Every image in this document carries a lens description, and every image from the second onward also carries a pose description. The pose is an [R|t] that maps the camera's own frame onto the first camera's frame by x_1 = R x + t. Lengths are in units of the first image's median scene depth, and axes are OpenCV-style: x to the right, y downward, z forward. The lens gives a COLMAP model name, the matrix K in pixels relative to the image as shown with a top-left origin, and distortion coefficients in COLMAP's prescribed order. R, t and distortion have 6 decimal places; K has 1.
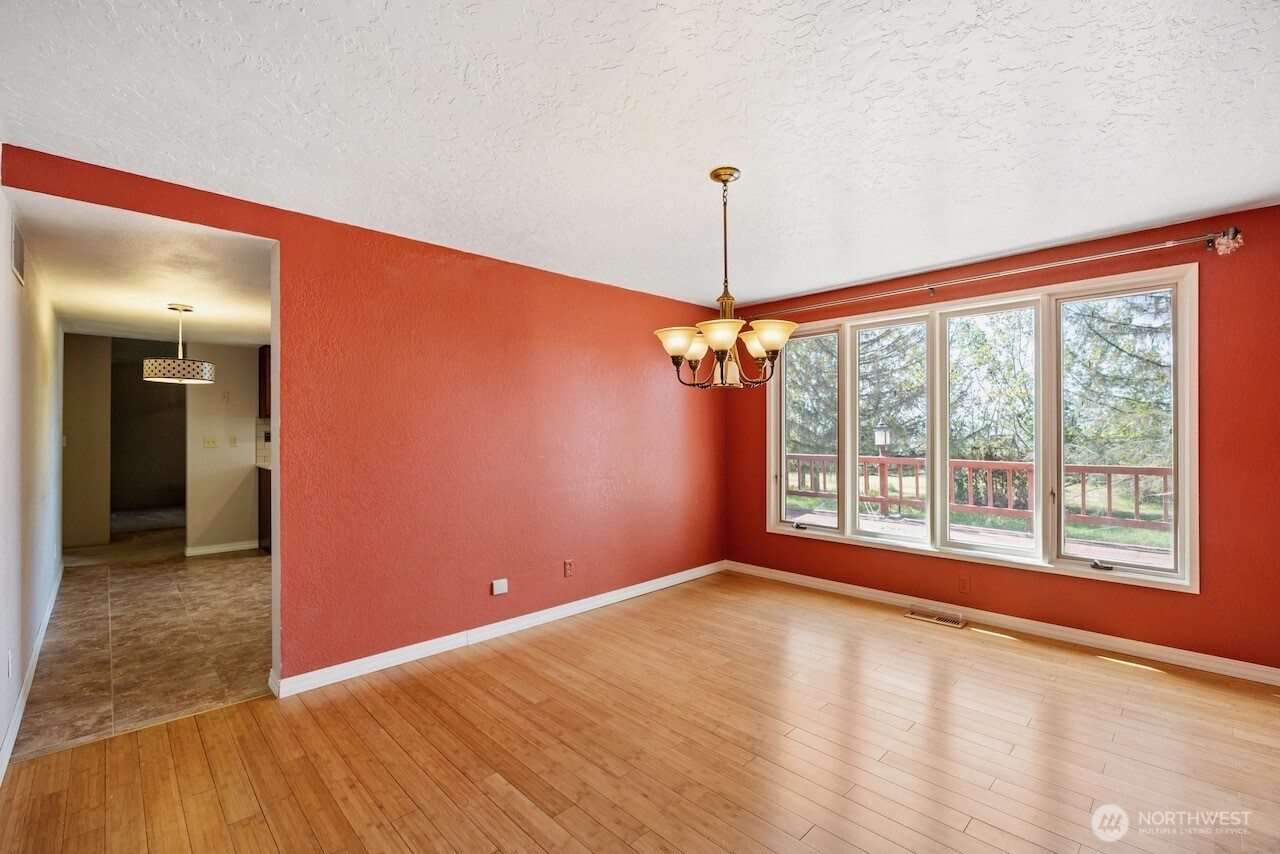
lens RADIAL K [[559.0, 0, 644.4], [0, 559.0, 423.8], [0, 0, 1]] dist [-0.016955, 0.002660]
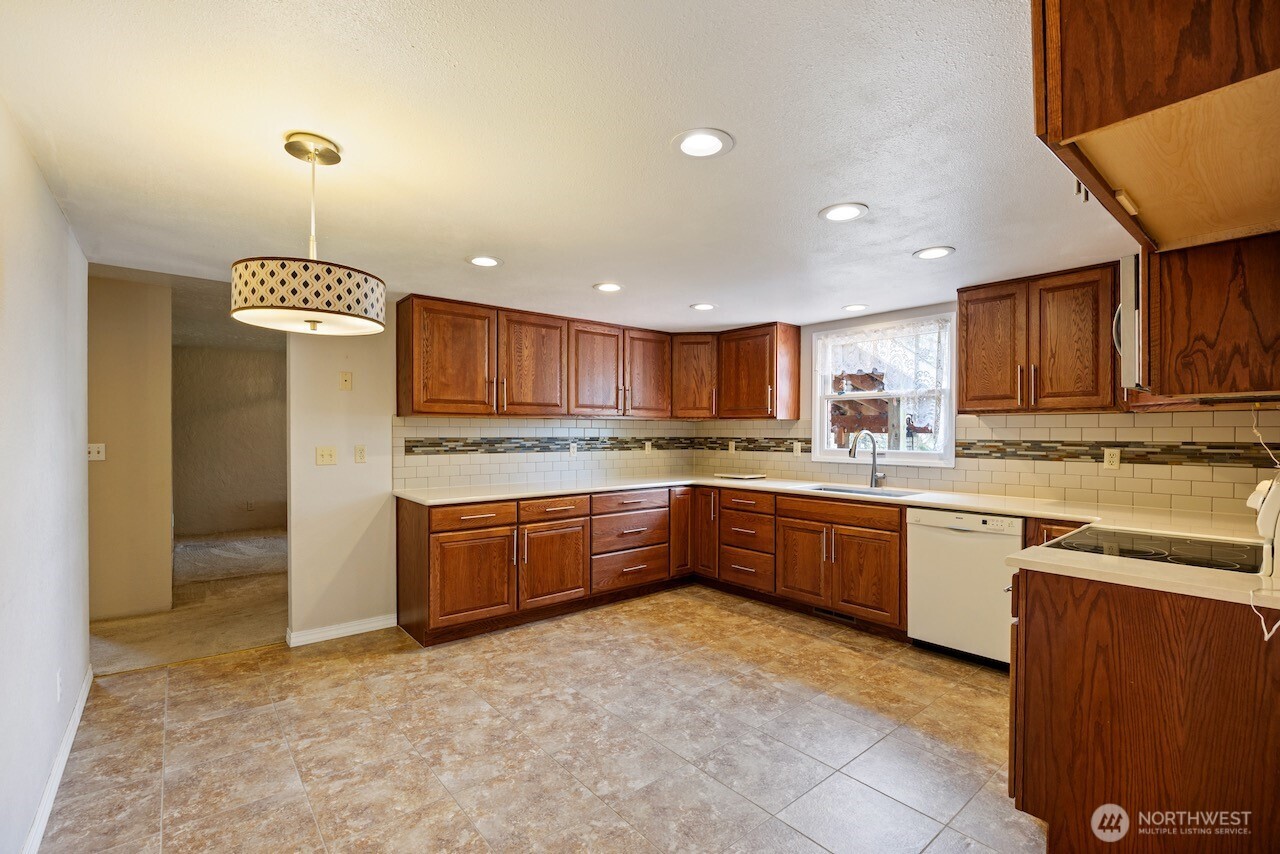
lens RADIAL K [[559.0, 0, 645.0], [0, 559.0, 434.6], [0, 0, 1]] dist [-0.016955, 0.002660]
pose [[0.997376, 0.007072, -0.072048, -0.636601], [-0.006001, 0.999868, 0.015074, -0.001408], [0.072146, -0.014602, 0.997287, 0.681744]]
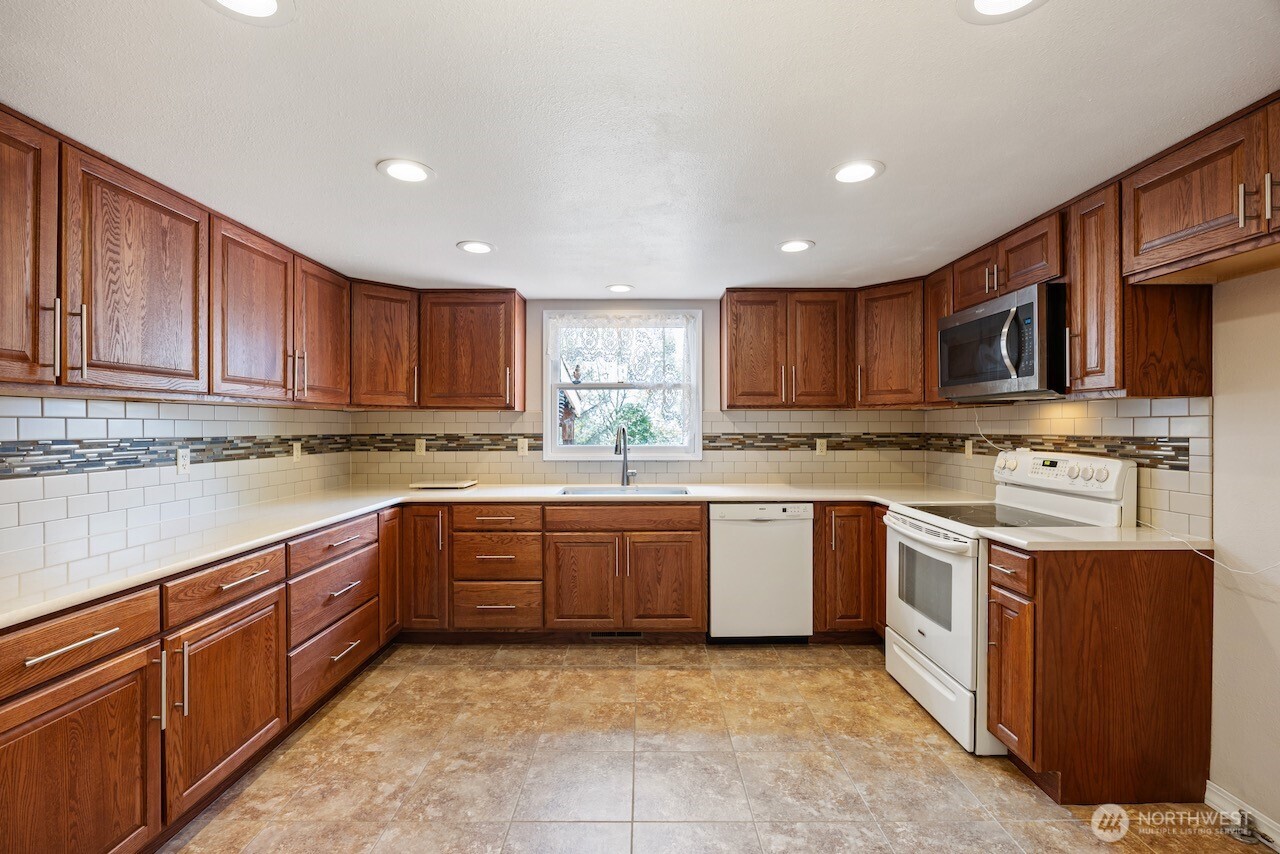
lens RADIAL K [[559.0, 0, 641.1], [0, 559.0, 426.9], [0, 0, 1]] dist [-0.016955, 0.002660]
pose [[0.702212, 0.002432, 0.711964, -0.998980], [-0.009080, 0.999943, 0.005540, 0.003386], [-0.711910, -0.010355, 0.702194, 1.100522]]
